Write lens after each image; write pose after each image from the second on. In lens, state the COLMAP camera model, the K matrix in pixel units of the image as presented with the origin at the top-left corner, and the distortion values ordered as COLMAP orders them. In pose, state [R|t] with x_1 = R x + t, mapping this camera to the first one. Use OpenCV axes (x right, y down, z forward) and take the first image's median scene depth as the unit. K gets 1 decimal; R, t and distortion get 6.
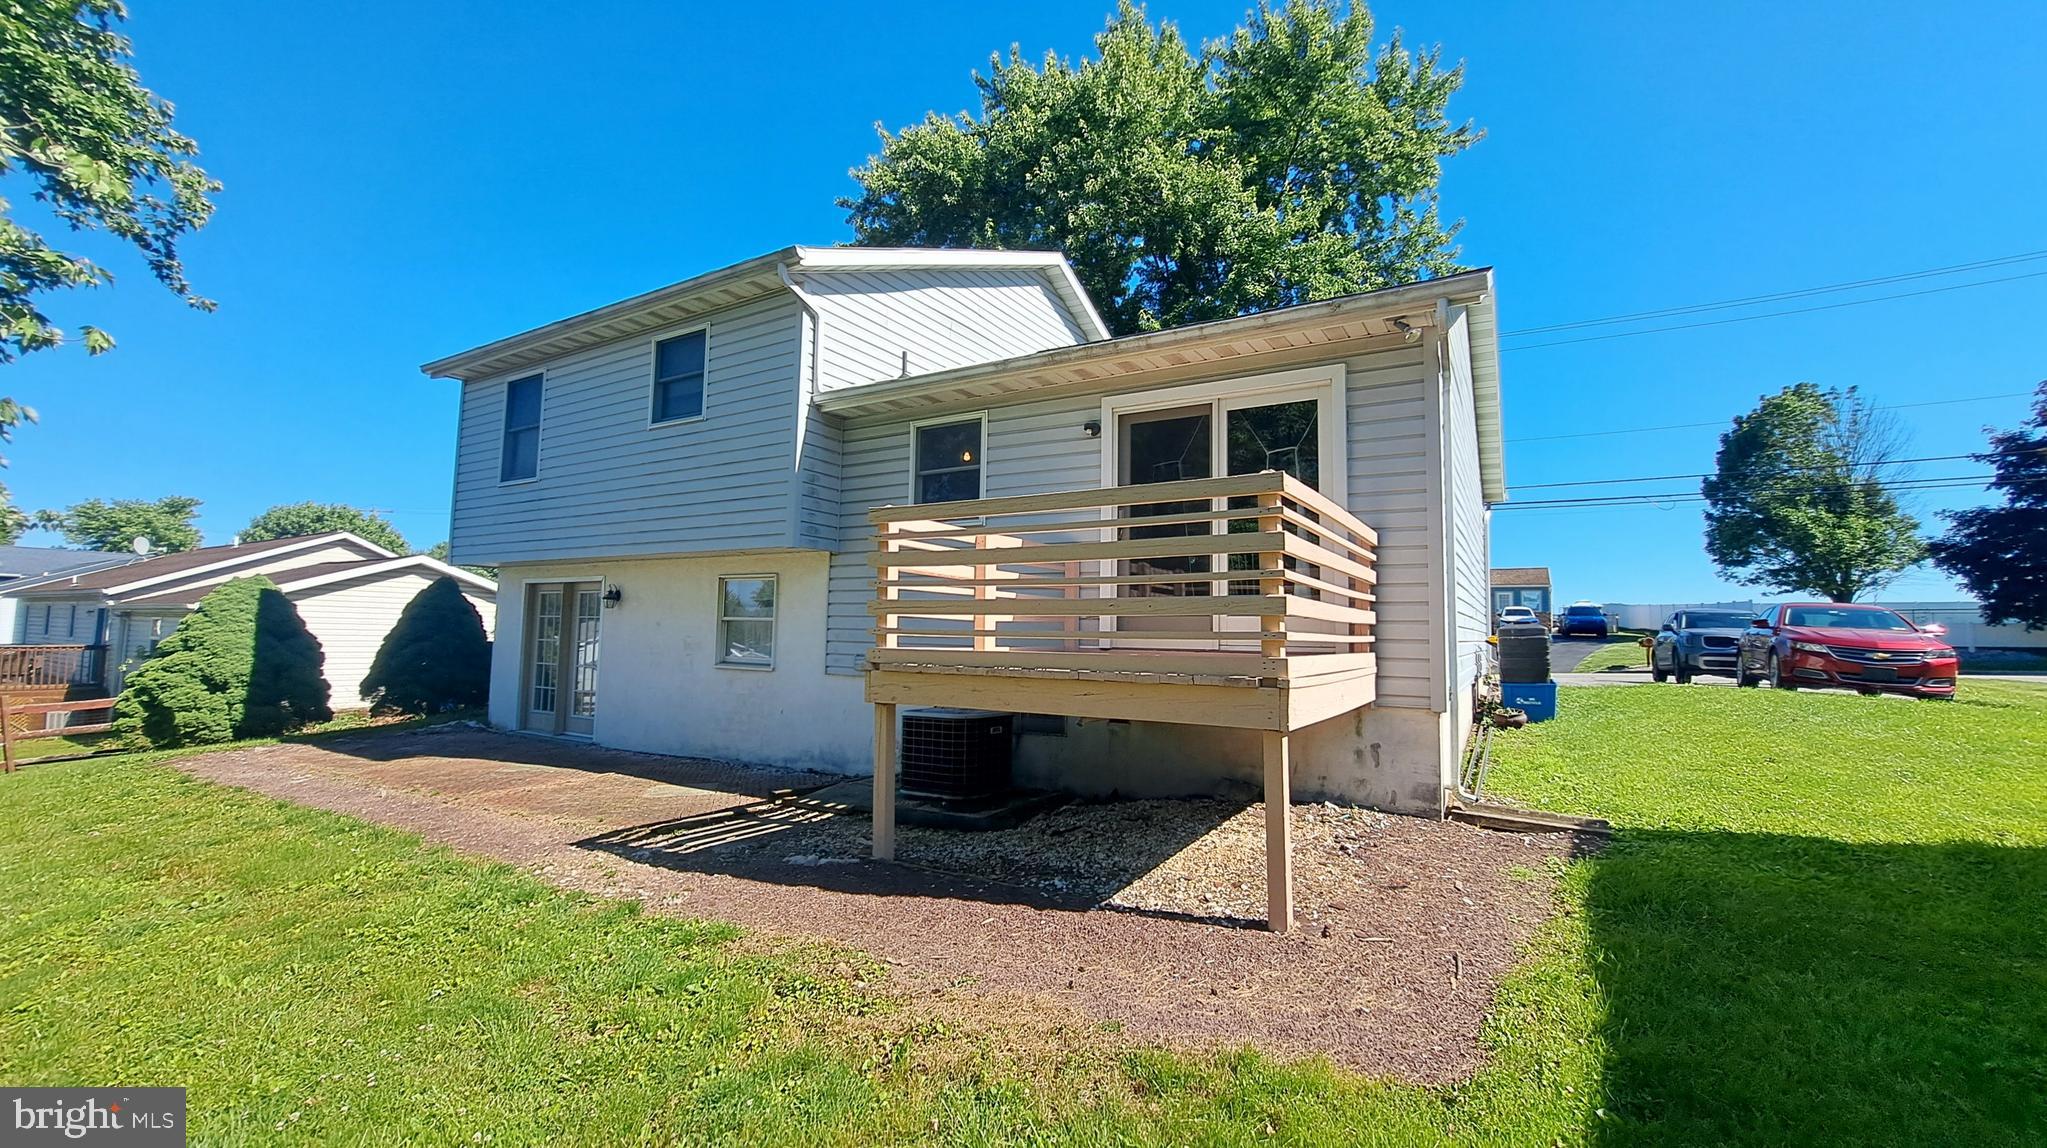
lens RADIAL K [[813.3, 0, 1022.8], [0, 813.3, 566.7], [0, 0, 1]] dist [-0.016037, -0.000426]
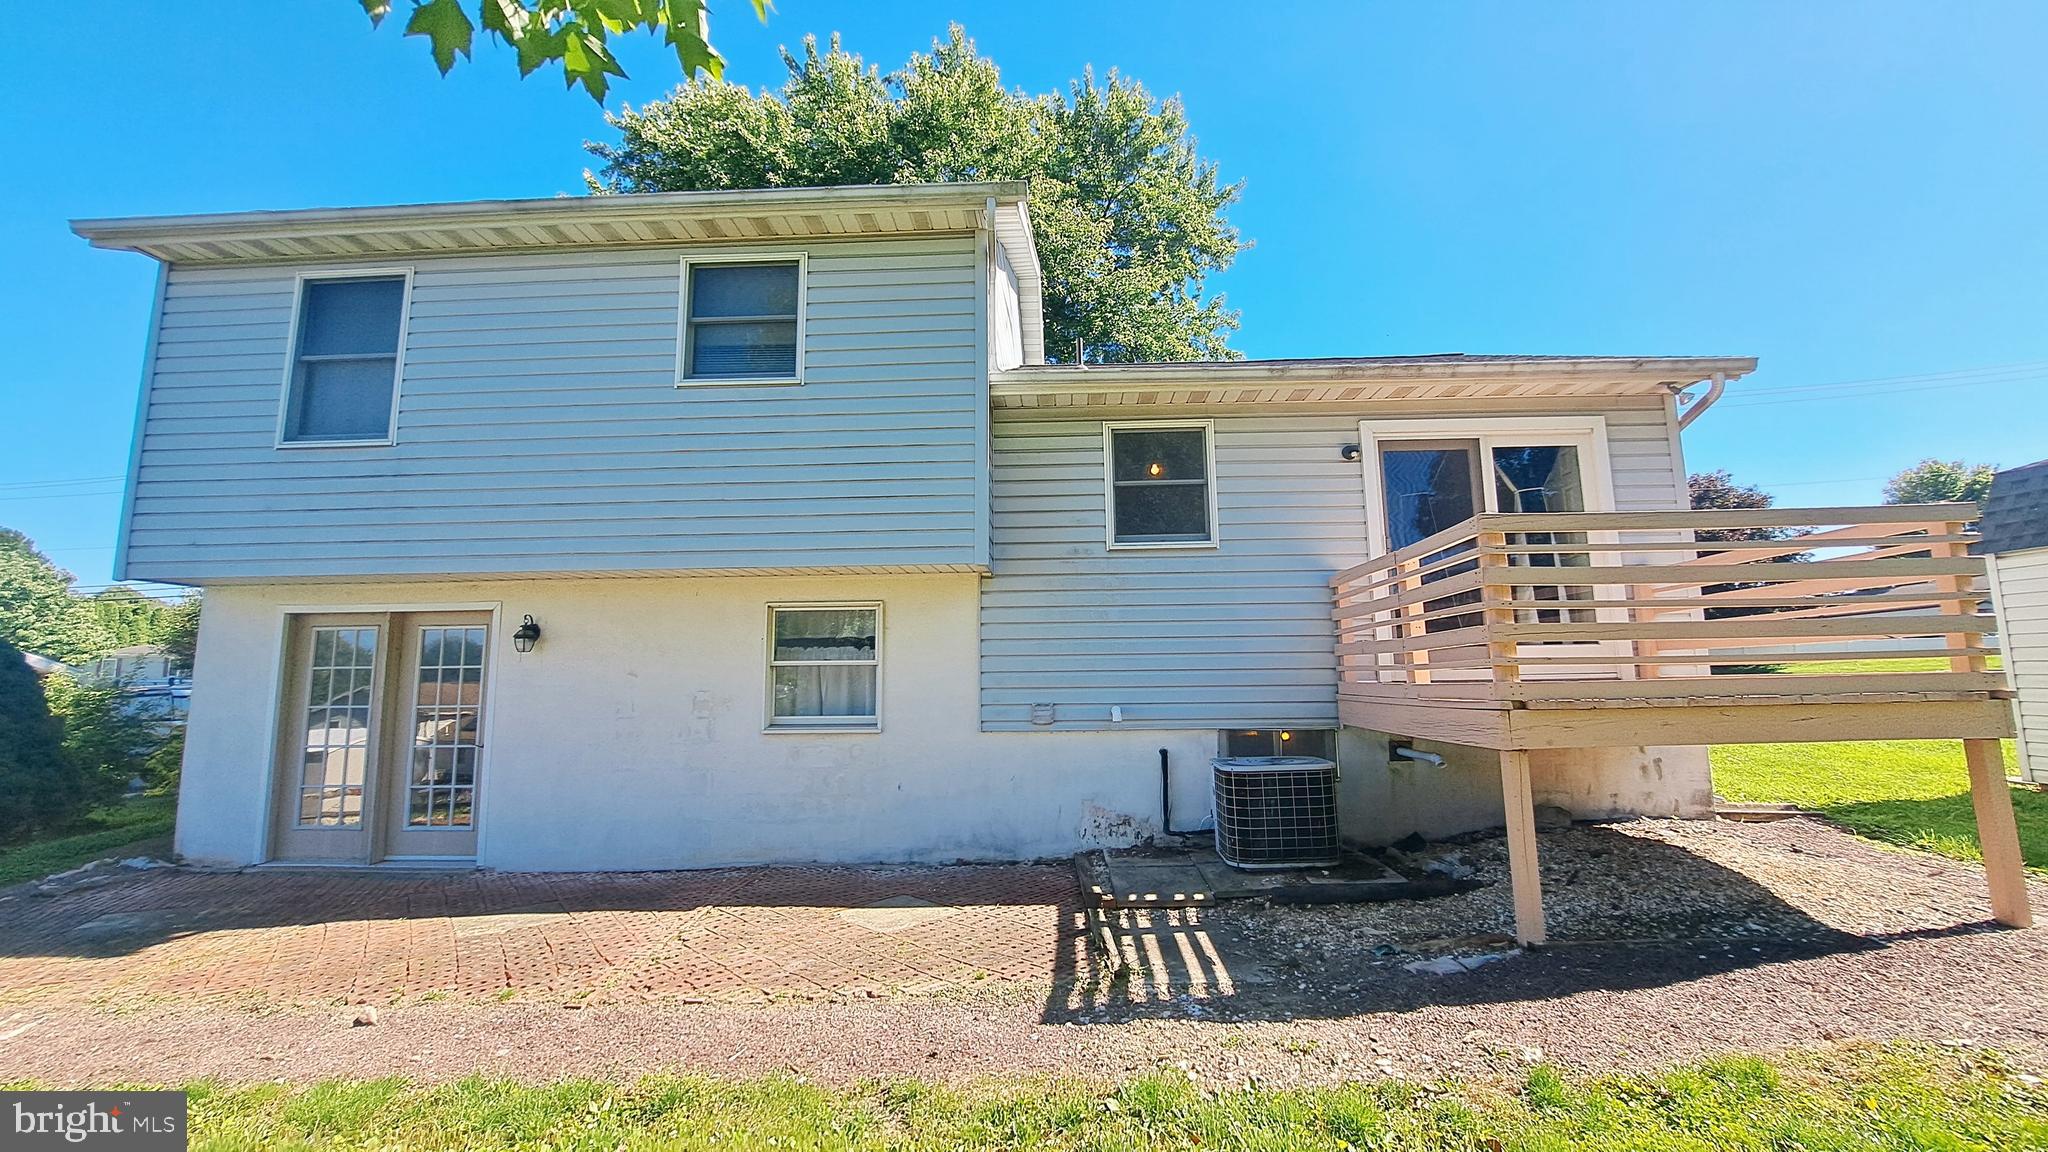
lens RADIAL K [[815.9, 0, 1022.0], [0, 815.9, 569.1], [0, 0, 1]] dist [-0.018435, 0.000200]
pose [[0.877810, 0.036466, 0.477620, -0.586196], [-0.010874, 0.998358, -0.056238, 0.021256], [-0.478886, 0.044172, 0.876765, 0.297175]]
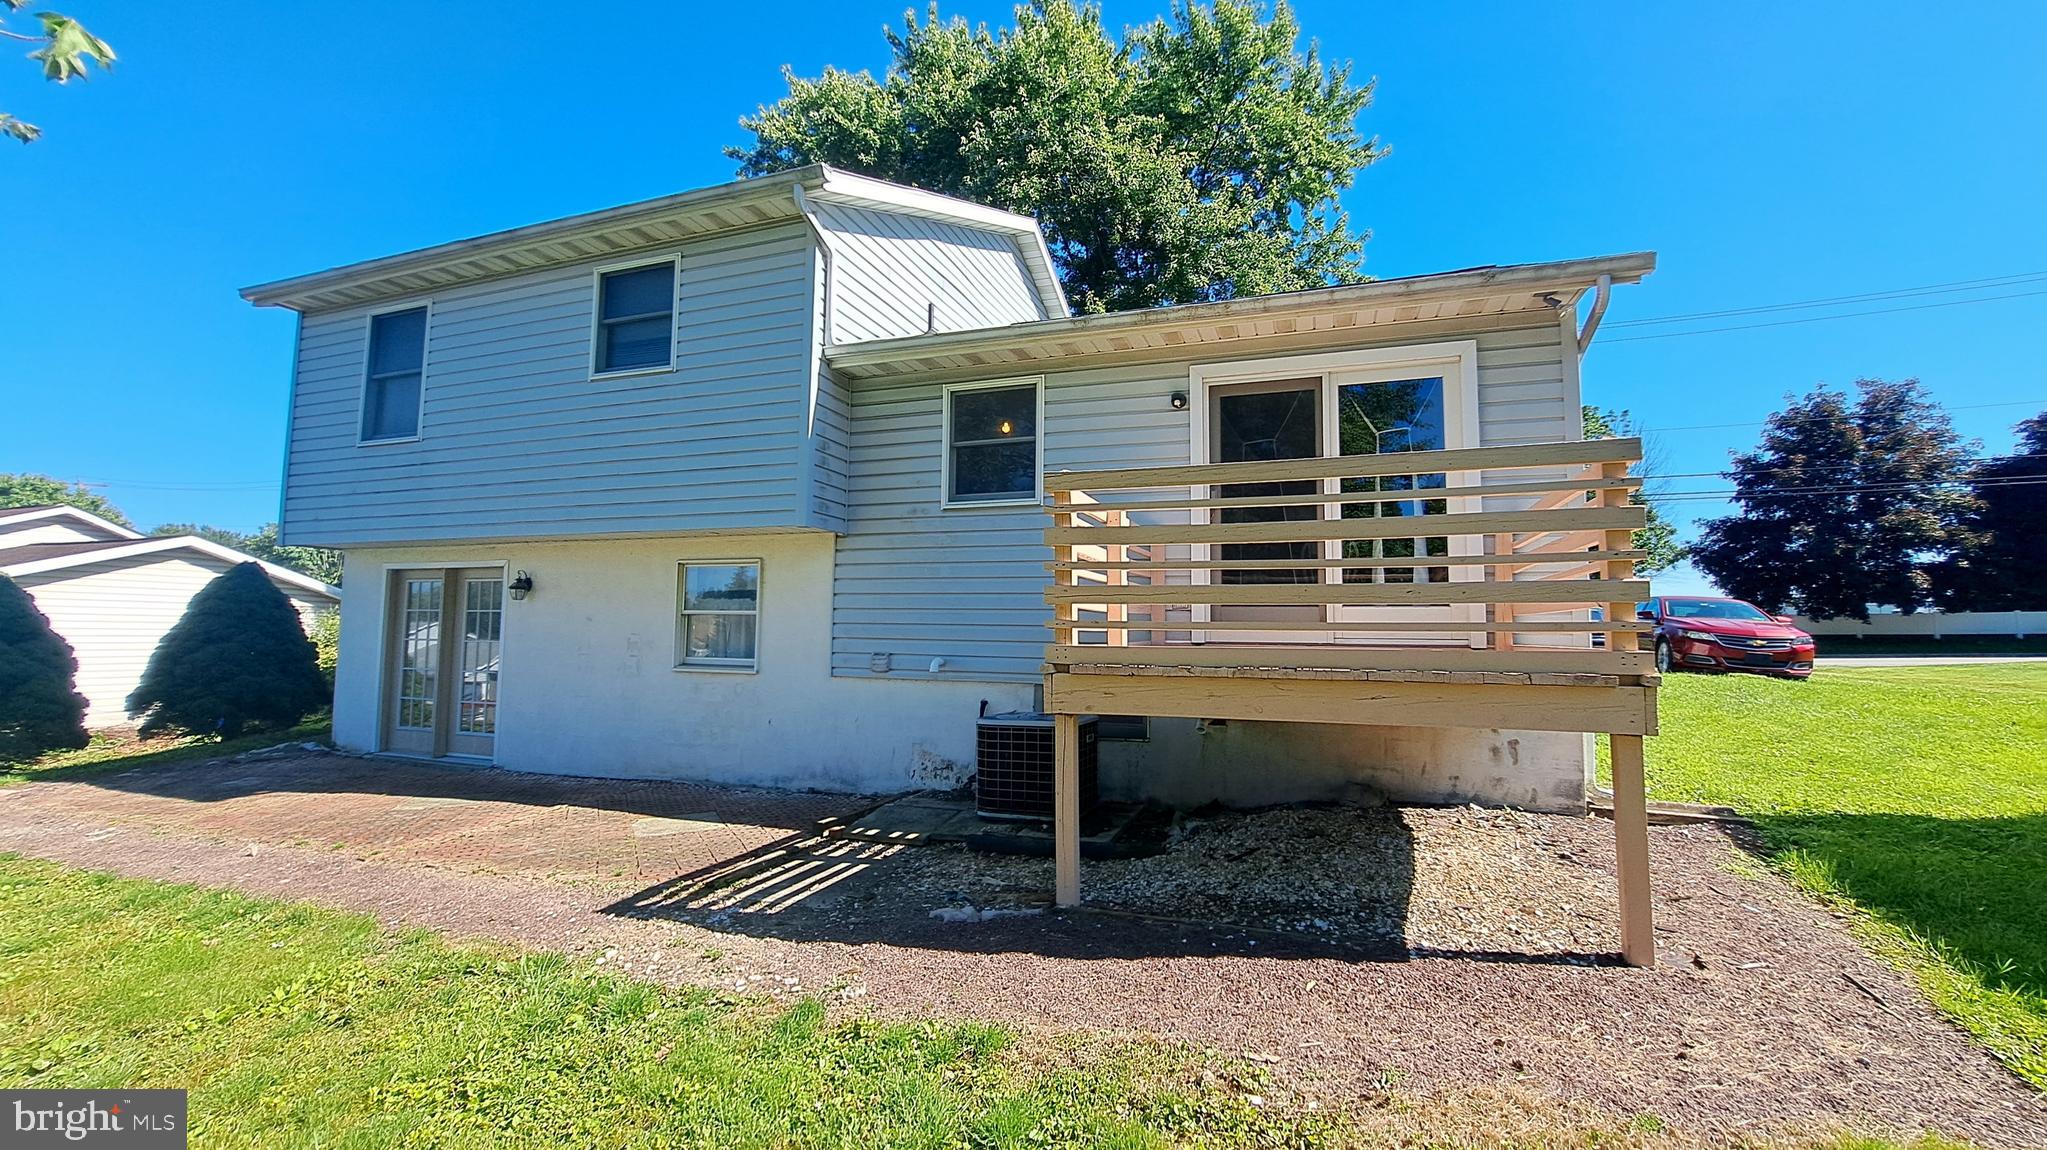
lens RADIAL K [[813.3, 0, 1022.8], [0, 813.3, 567.7], [0, 0, 1]] dist [-0.016037, -0.000426]
pose [[0.979683, 0.008274, 0.200381, -0.218852], [-0.009790, 0.999930, 0.006576, 0.010275], [-0.200313, -0.008404, 0.979696, 0.125974]]
